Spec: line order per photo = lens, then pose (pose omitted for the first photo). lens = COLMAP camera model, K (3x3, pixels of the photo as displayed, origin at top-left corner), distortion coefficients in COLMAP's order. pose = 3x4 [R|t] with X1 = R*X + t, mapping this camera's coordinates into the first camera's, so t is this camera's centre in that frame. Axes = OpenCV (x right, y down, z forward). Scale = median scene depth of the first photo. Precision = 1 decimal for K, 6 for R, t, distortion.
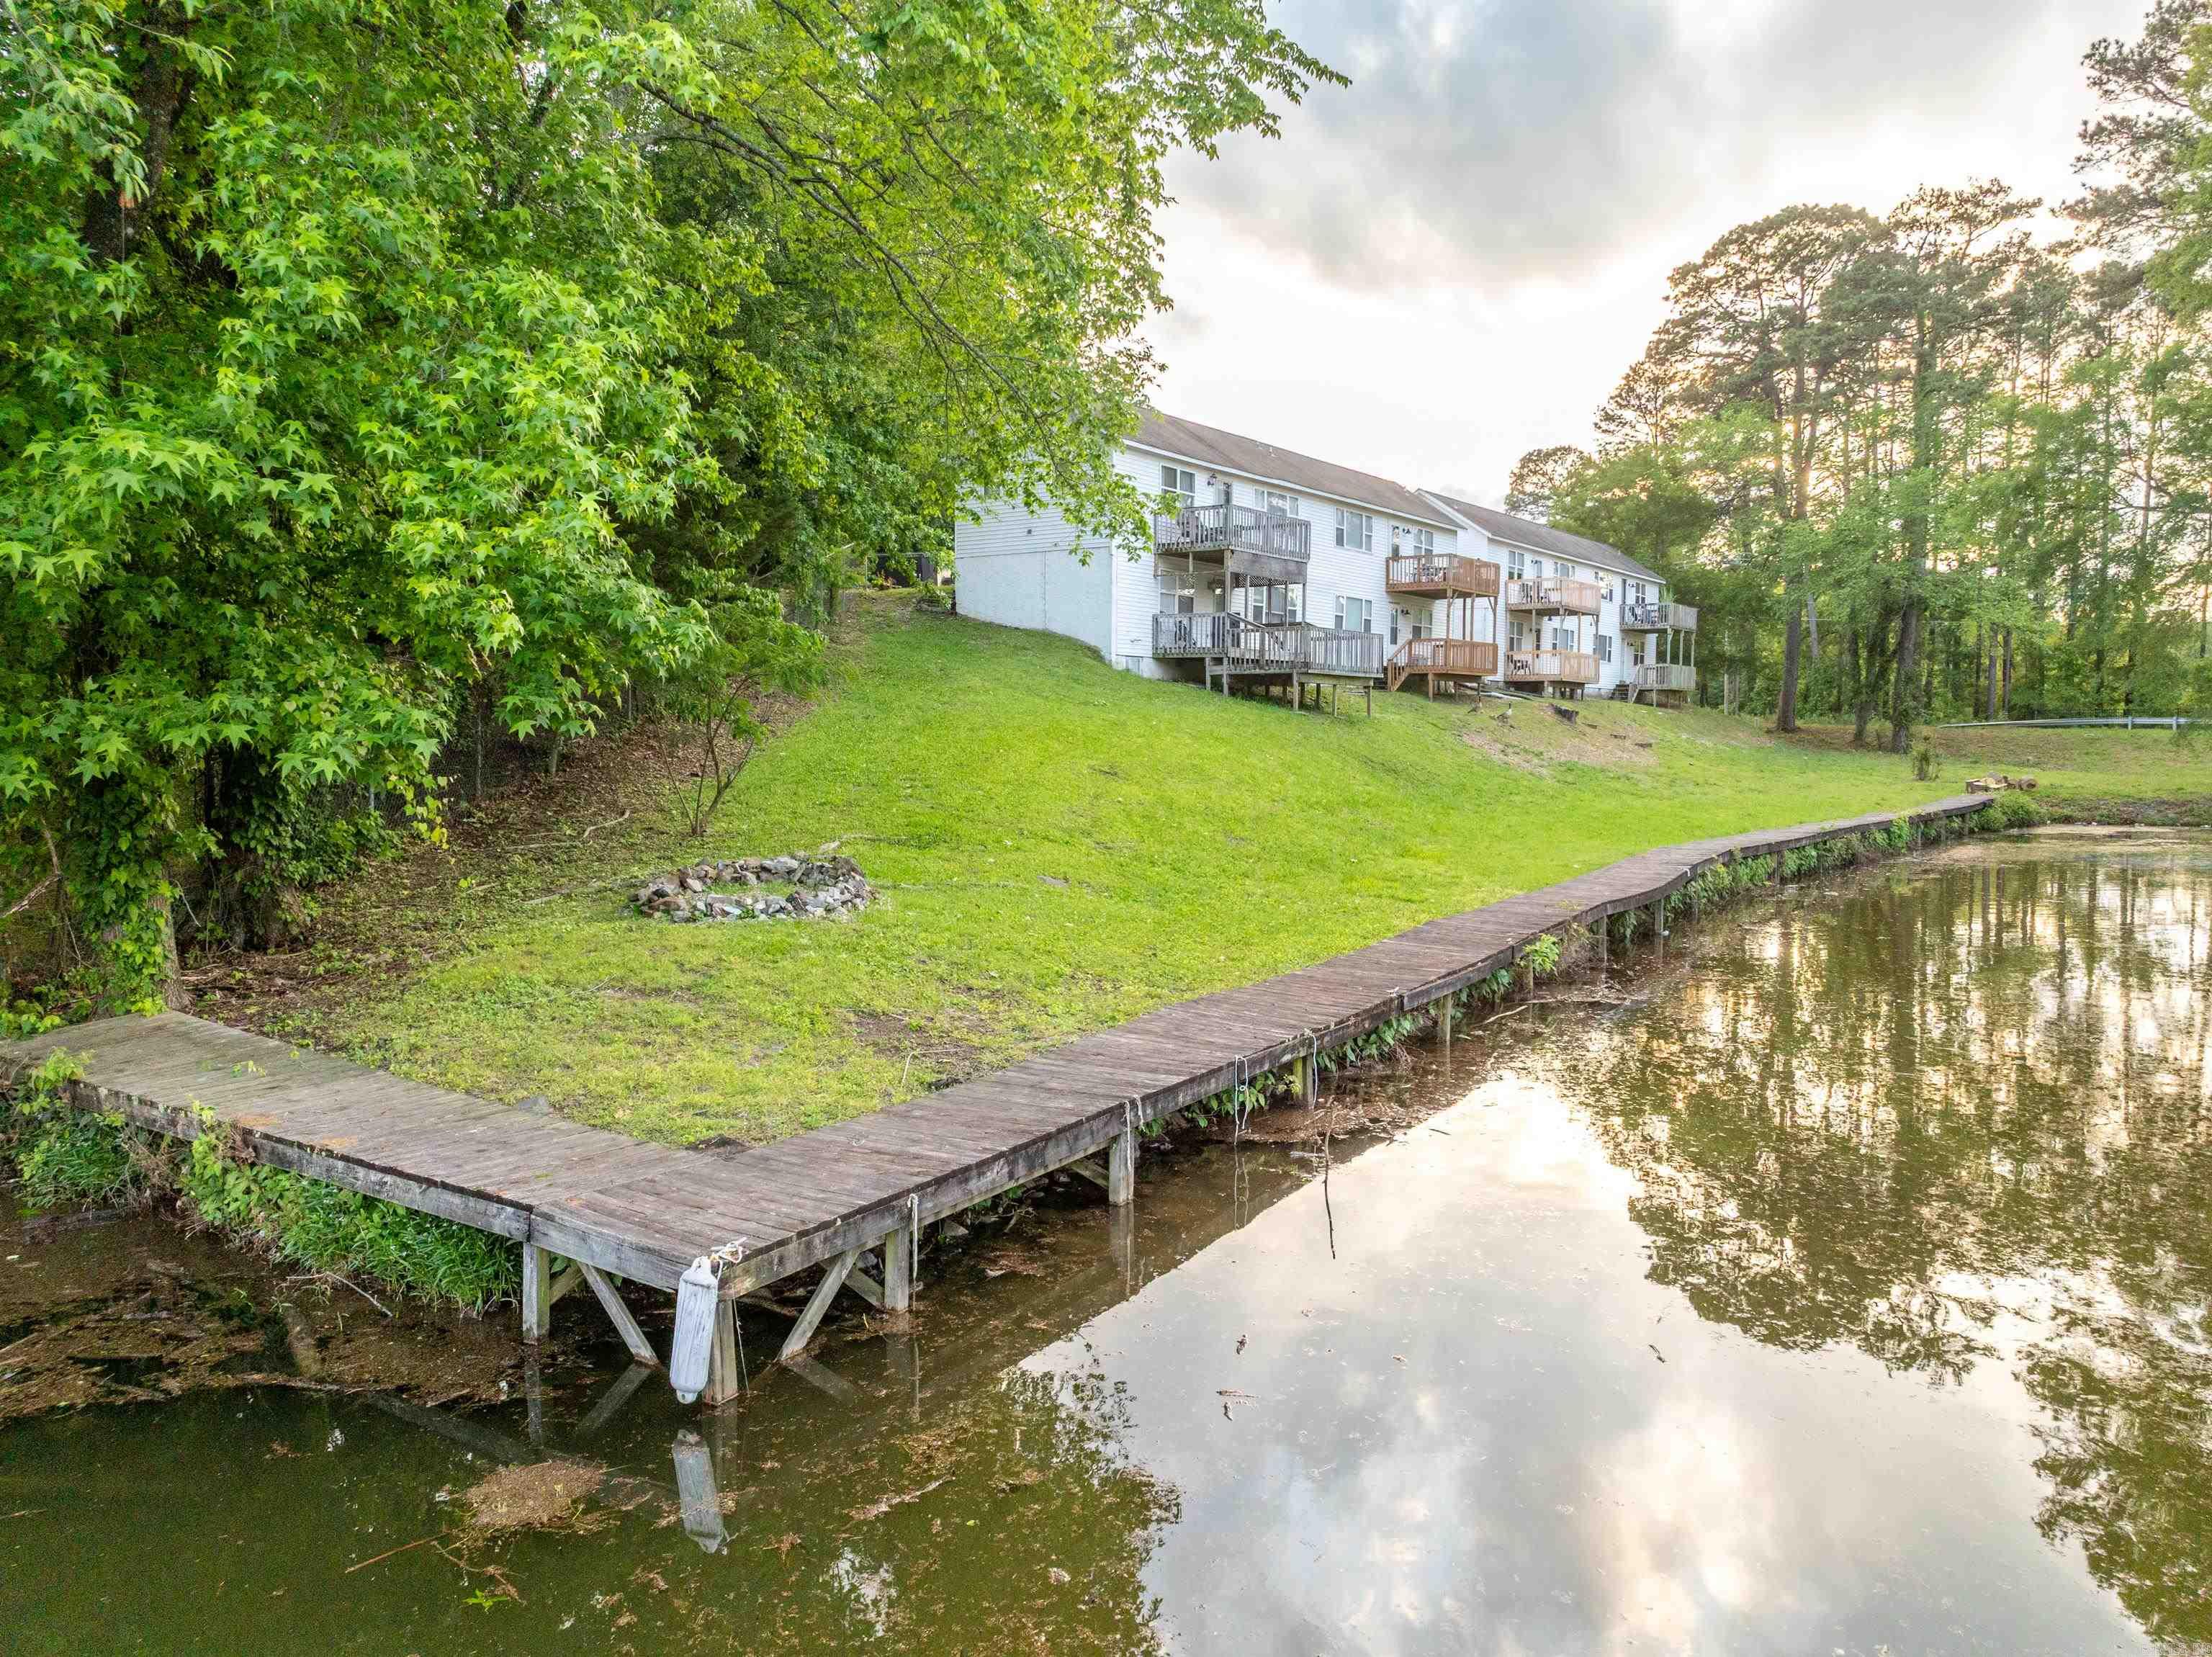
lens RADIAL K [[1573.7, 0, 1097.3], [0, 1573.7, 831.0], [0, 0, 1]] dist [-0.001894, -0.003446]
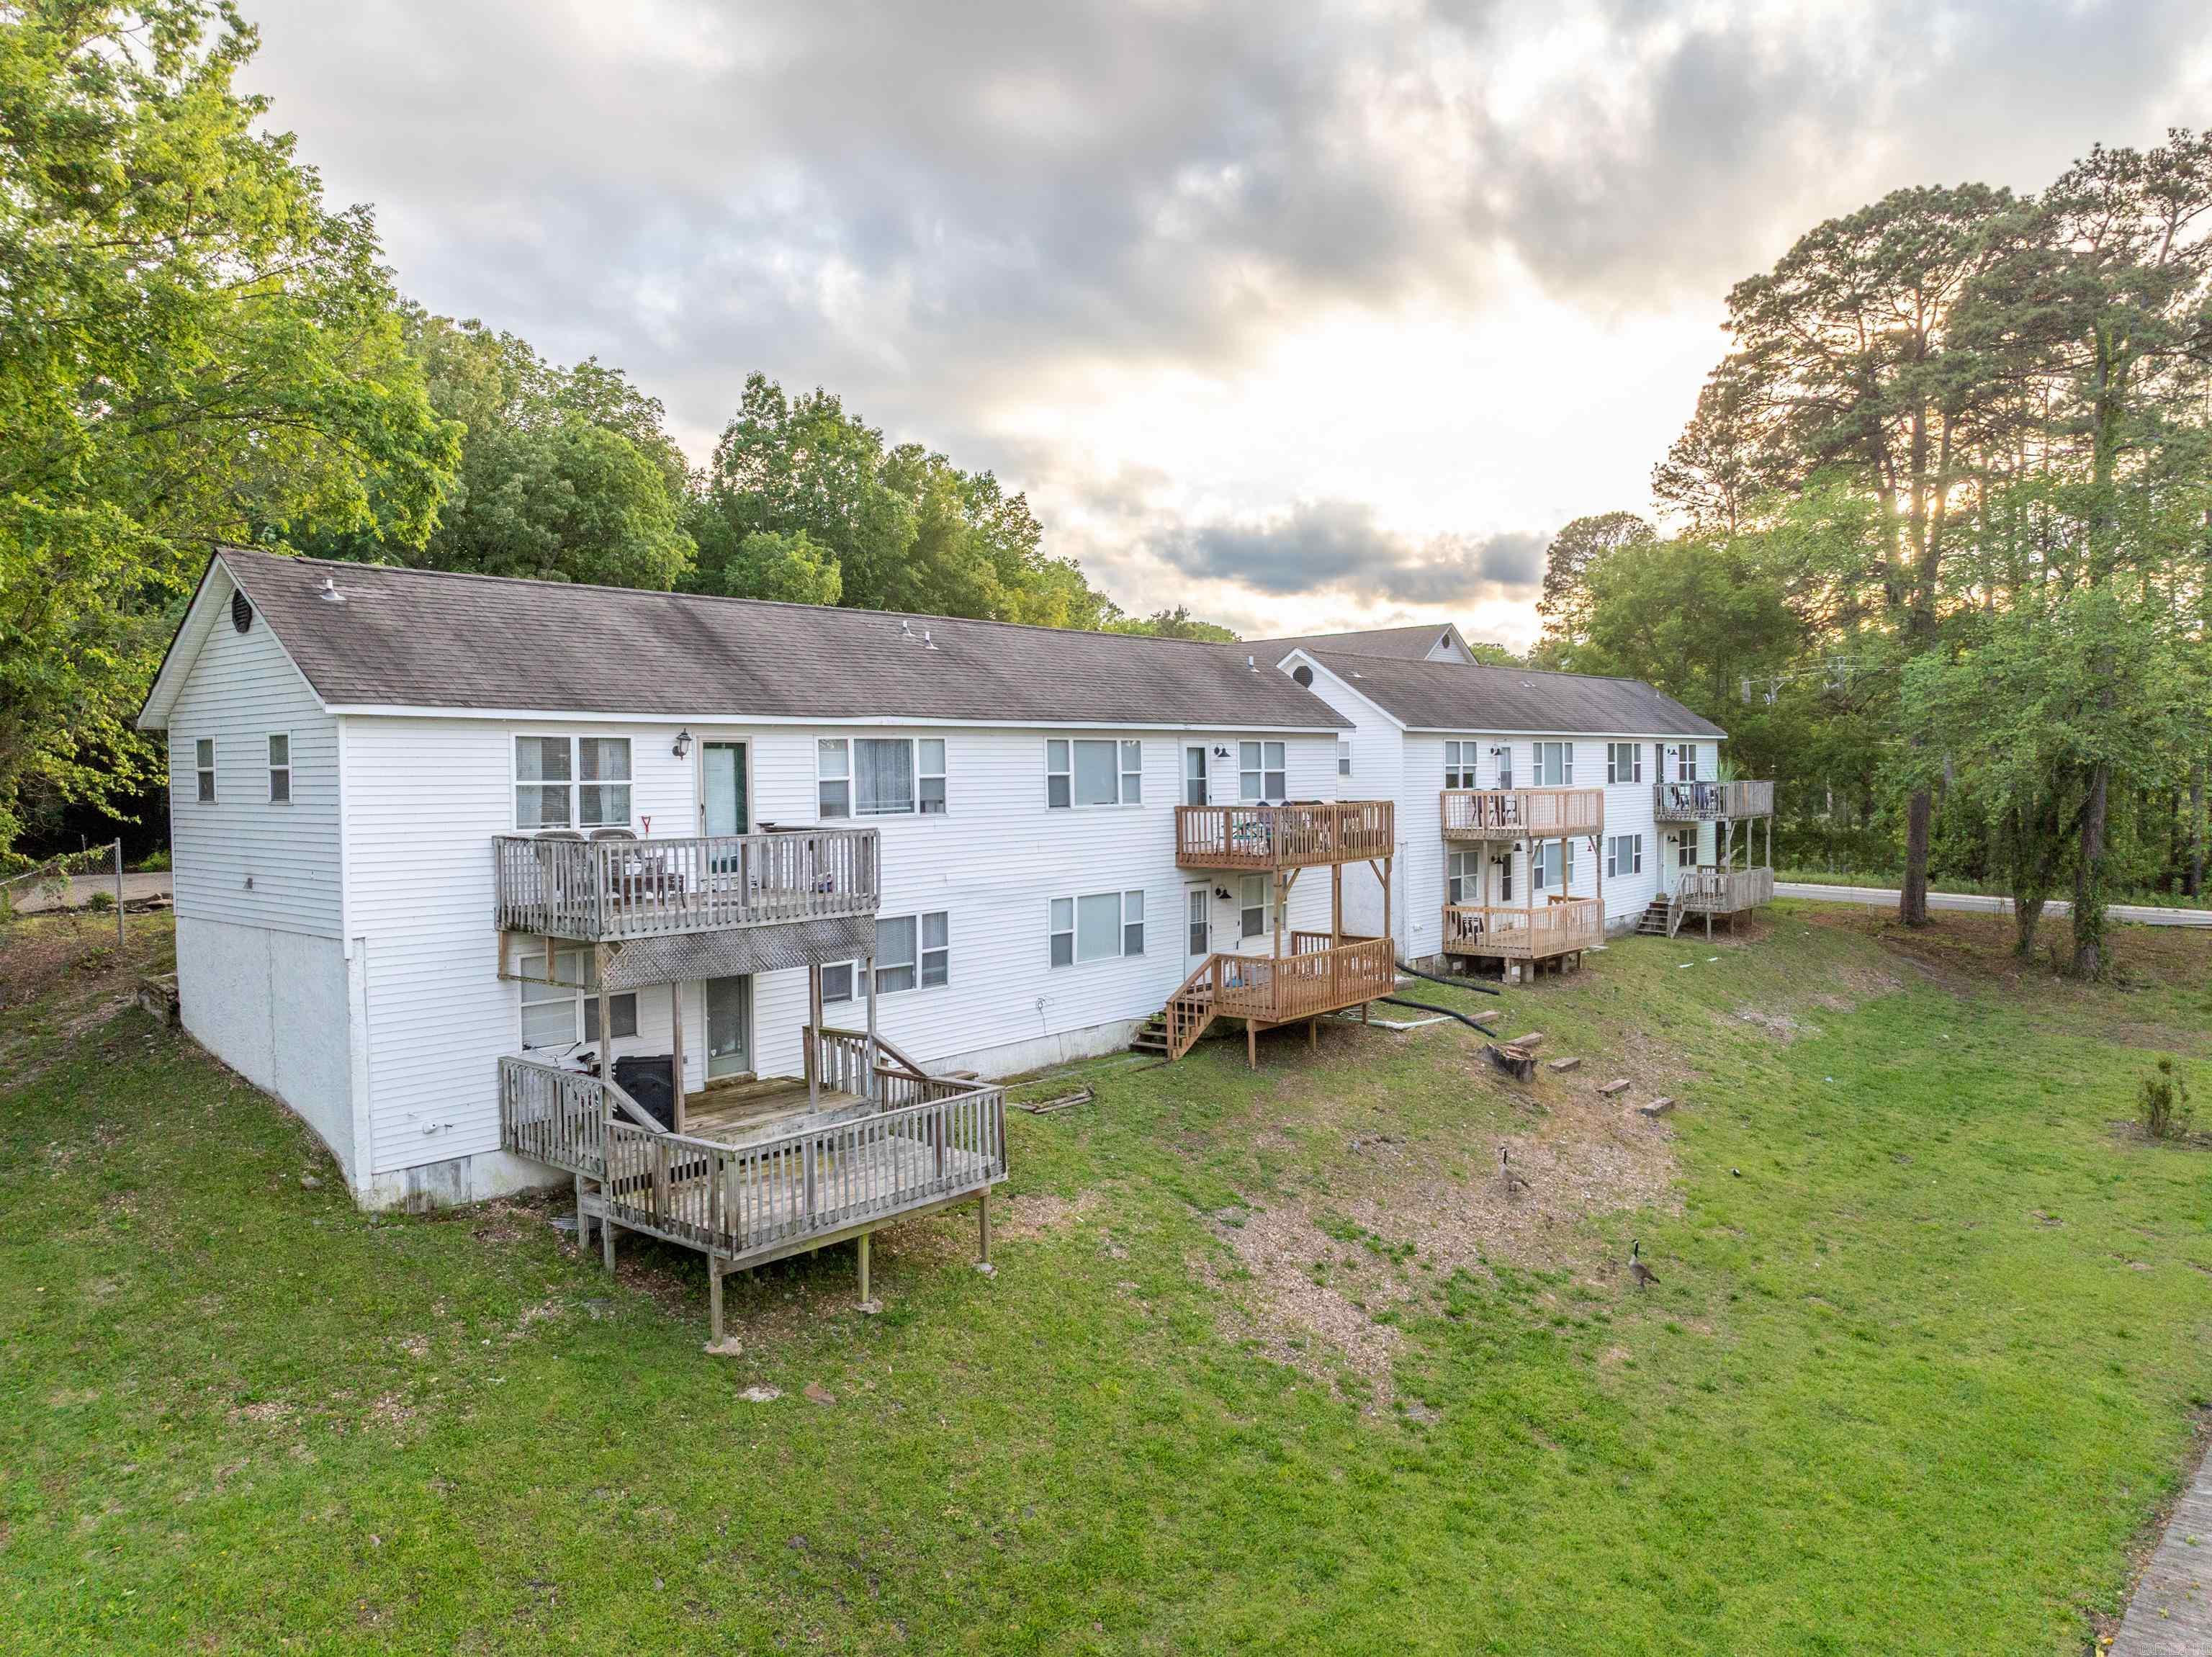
lens RADIAL K [[1573.7, 0, 1111.5], [0, 1573.7, 828.9], [0, 0, 1]] dist [-0.001894, -0.003446]
pose [[0.998018, -0.018655, -0.060104, 0.140932], [0.016989, 0.999461, -0.028102, -0.109197], [0.060596, 0.027025, 0.997796, 0.317268]]
